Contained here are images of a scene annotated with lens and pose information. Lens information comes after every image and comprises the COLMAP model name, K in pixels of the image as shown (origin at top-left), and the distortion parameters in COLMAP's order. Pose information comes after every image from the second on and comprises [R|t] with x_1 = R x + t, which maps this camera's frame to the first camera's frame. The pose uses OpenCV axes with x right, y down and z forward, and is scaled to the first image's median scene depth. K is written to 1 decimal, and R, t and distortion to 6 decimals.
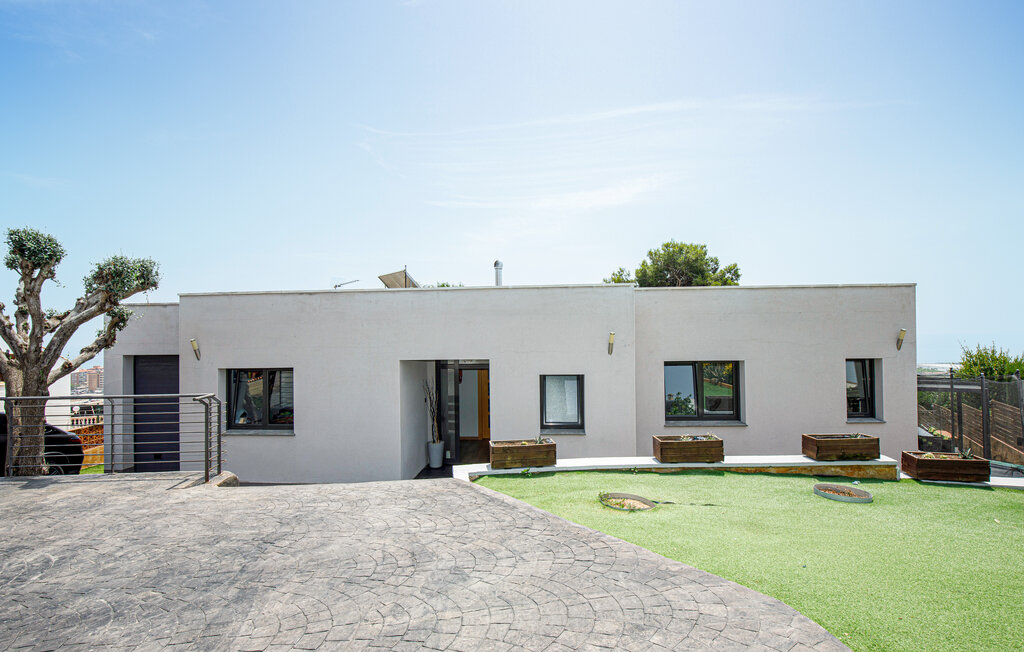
lens RADIAL K [[455.7, 0, 528.9], [0, 455.7, 332.4], [0, 0, 1]] dist [0.000044, 0.000047]
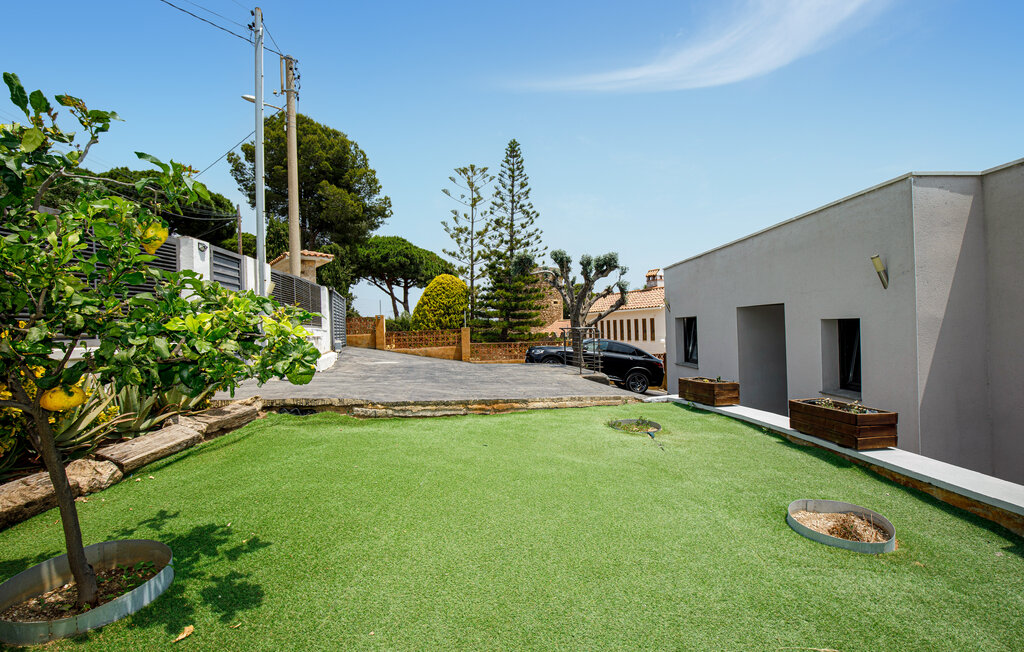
lens RADIAL K [[492.4, 0, 512.0], [0, 492.4, 326.0], [0, 0, 1]] dist [-0.028386, 0.000216]
pose [[0.055772, 0.007858, -0.998413, 0.873233], [0.025277, 0.999637, 0.009279, 0.083606], [0.998124, -0.025754, 0.055553, 0.423107]]
